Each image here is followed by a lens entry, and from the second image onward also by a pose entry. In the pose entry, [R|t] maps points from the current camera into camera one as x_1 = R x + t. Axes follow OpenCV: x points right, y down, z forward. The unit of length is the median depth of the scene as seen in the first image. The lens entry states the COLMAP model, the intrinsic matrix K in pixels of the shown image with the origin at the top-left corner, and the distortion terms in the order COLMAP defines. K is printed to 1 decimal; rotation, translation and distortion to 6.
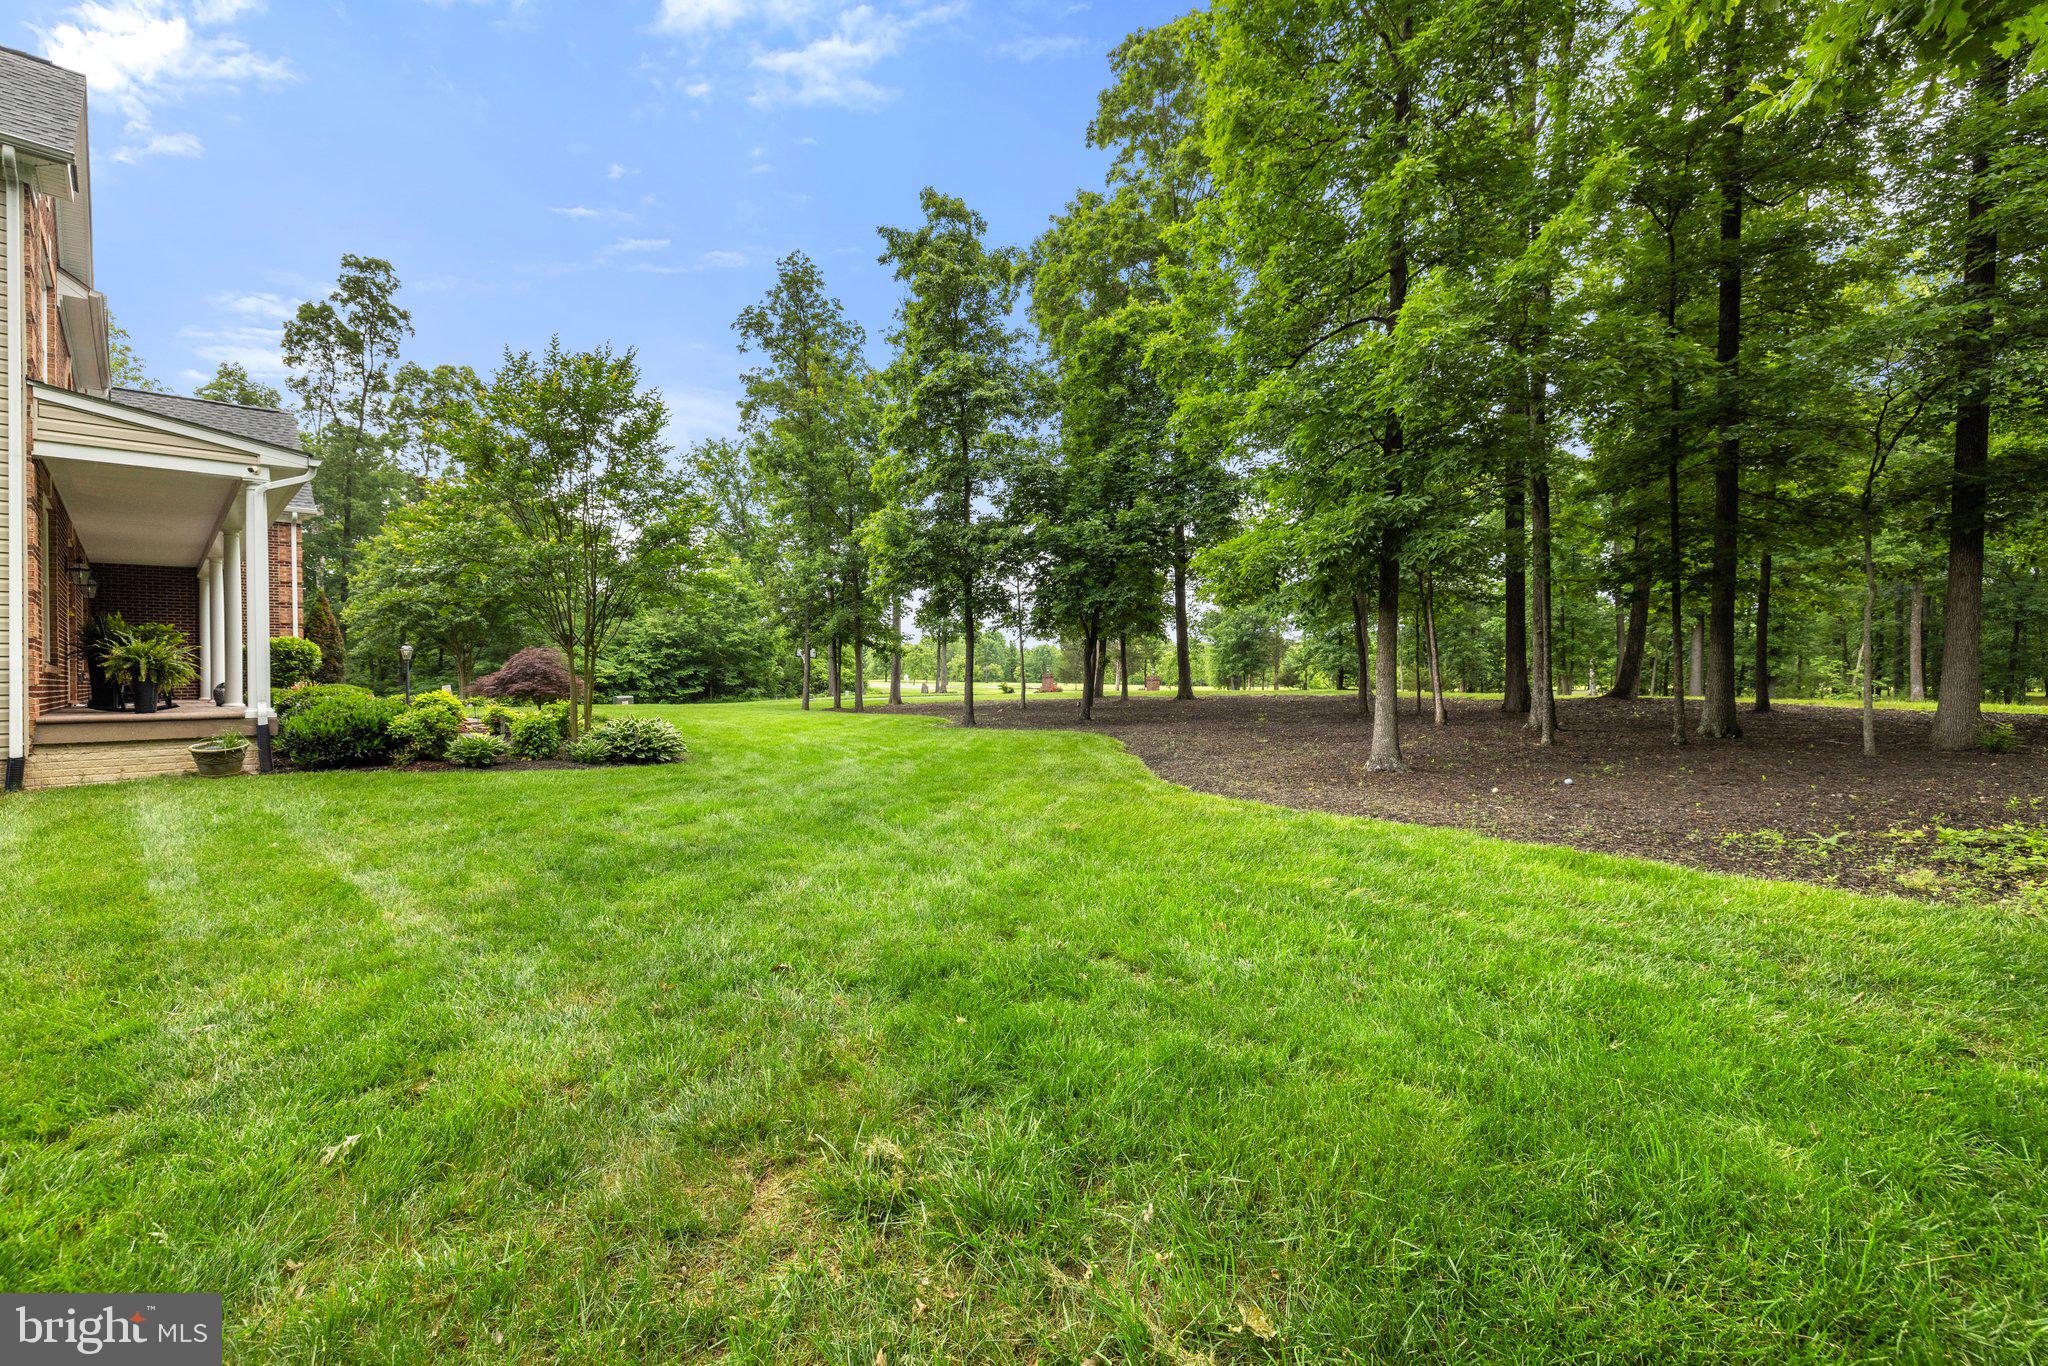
lens RADIAL K [[871.0, 0, 1002.0], [0, 871.0, 681.2], [0, 0, 1]] dist [0.000528, -0.000753]
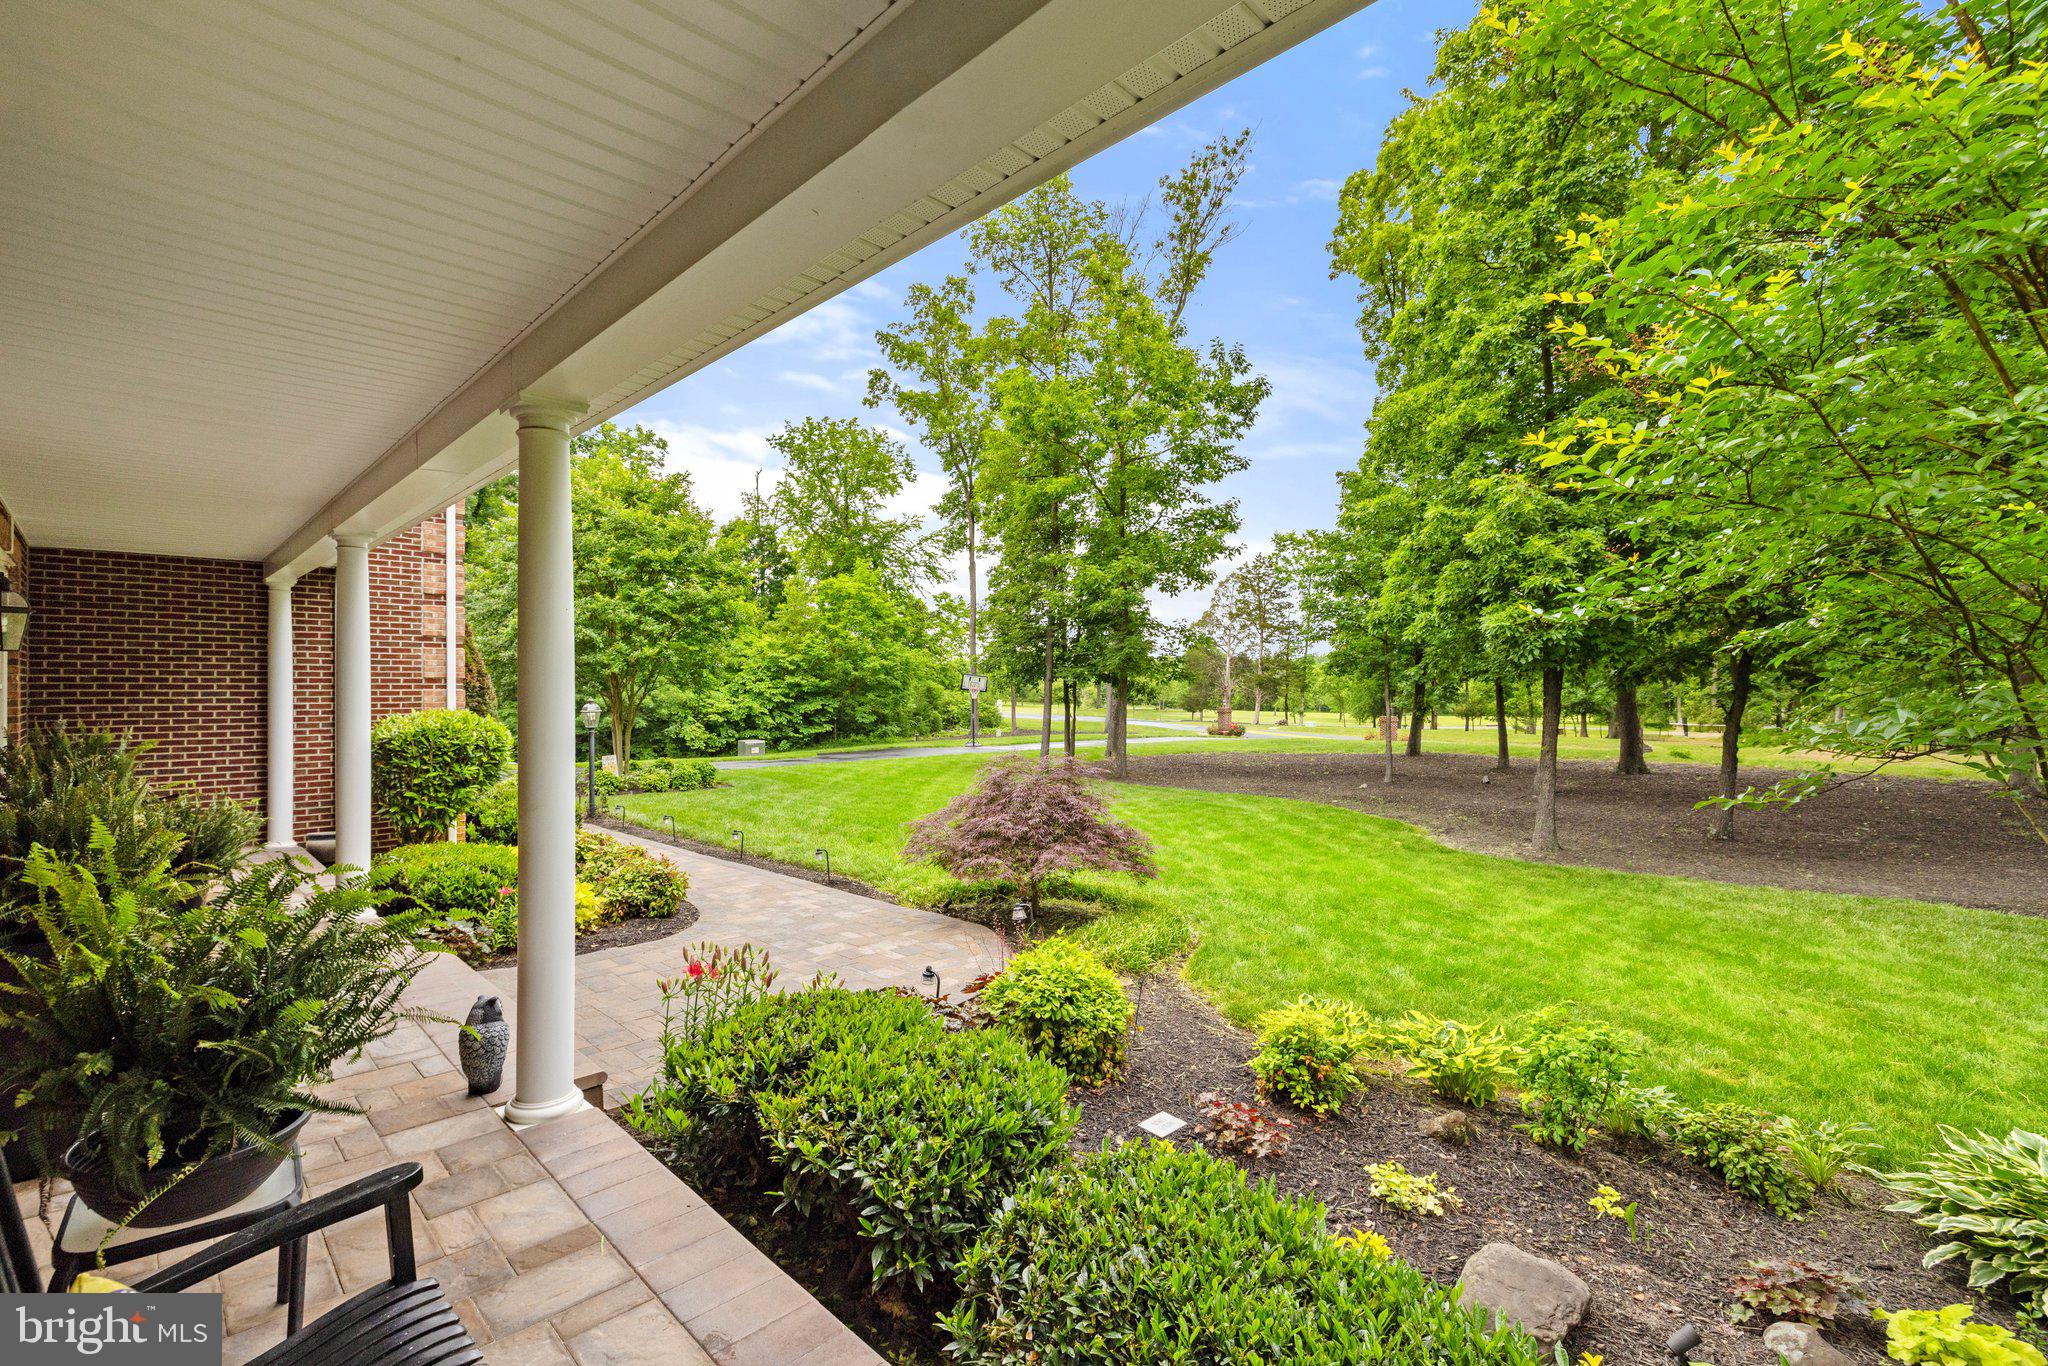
lens RADIAL K [[928.3, 0, 1024.0], [0, 928.3, 683.0], [0, 0, 1]] dist [0.017777, 0.000100]
pose [[0.999830, 0.011570, -0.014343, -0.161229], [-0.011815, 0.999783, -0.017156, -0.019651], [0.014142, 0.017322, 0.999750, 0.159699]]
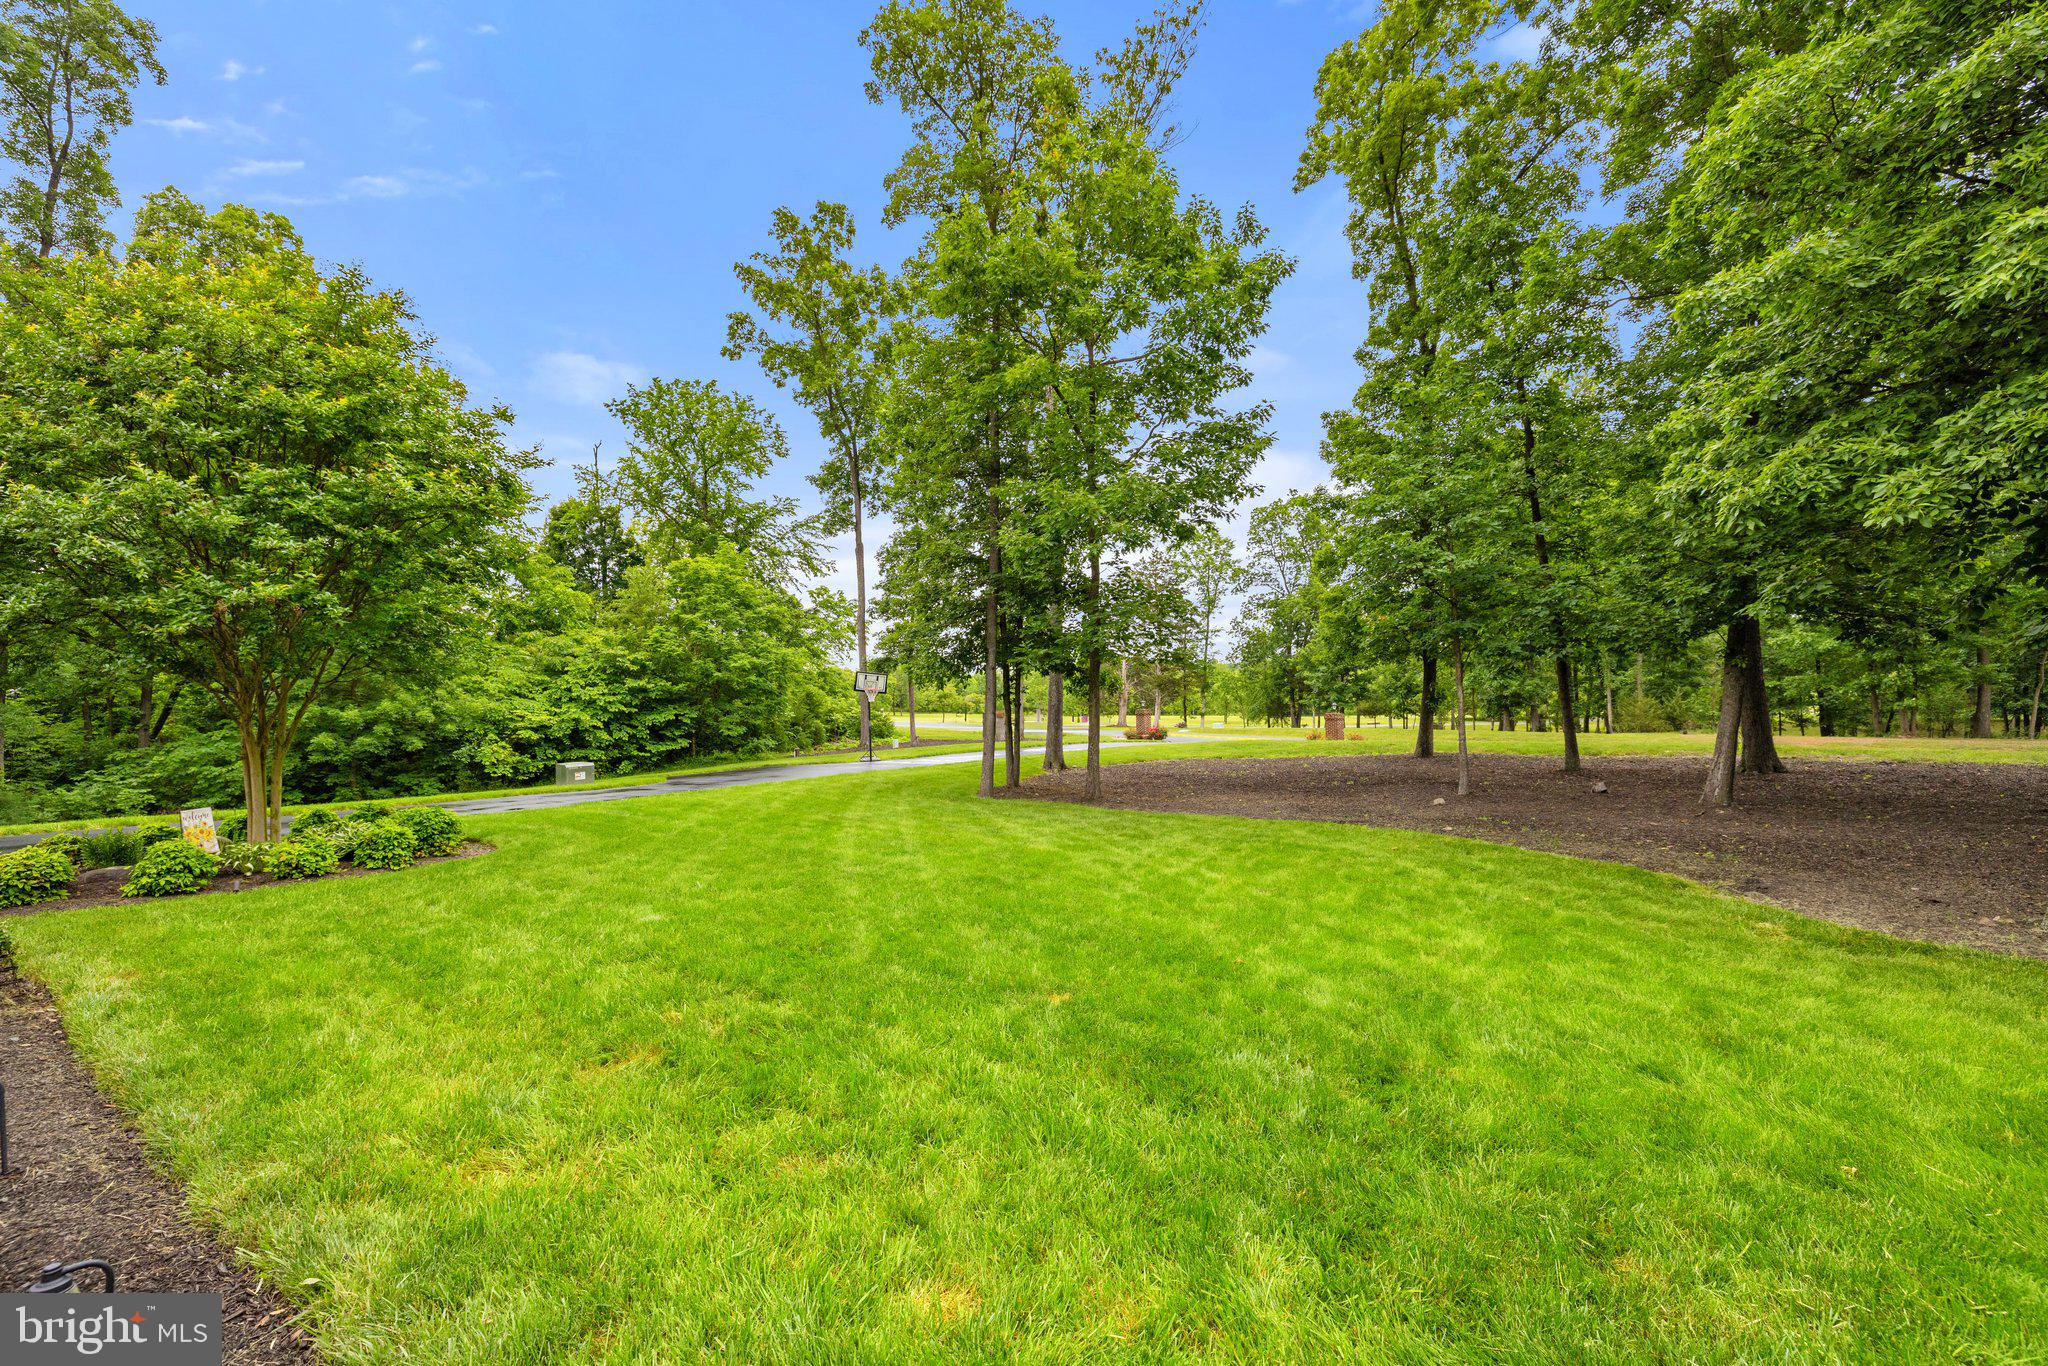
lens RADIAL K [[928.3, 0, 1024.0], [0, 928.3, 683.0], [0, 0, 1]] dist [0.017777, 0.000100]
pose [[0.992558, -0.007628, 0.121533, -0.189604], [0.011042, 0.999562, -0.027443, -0.013590], [-0.121270, 0.028581, 0.992208, 0.309782]]
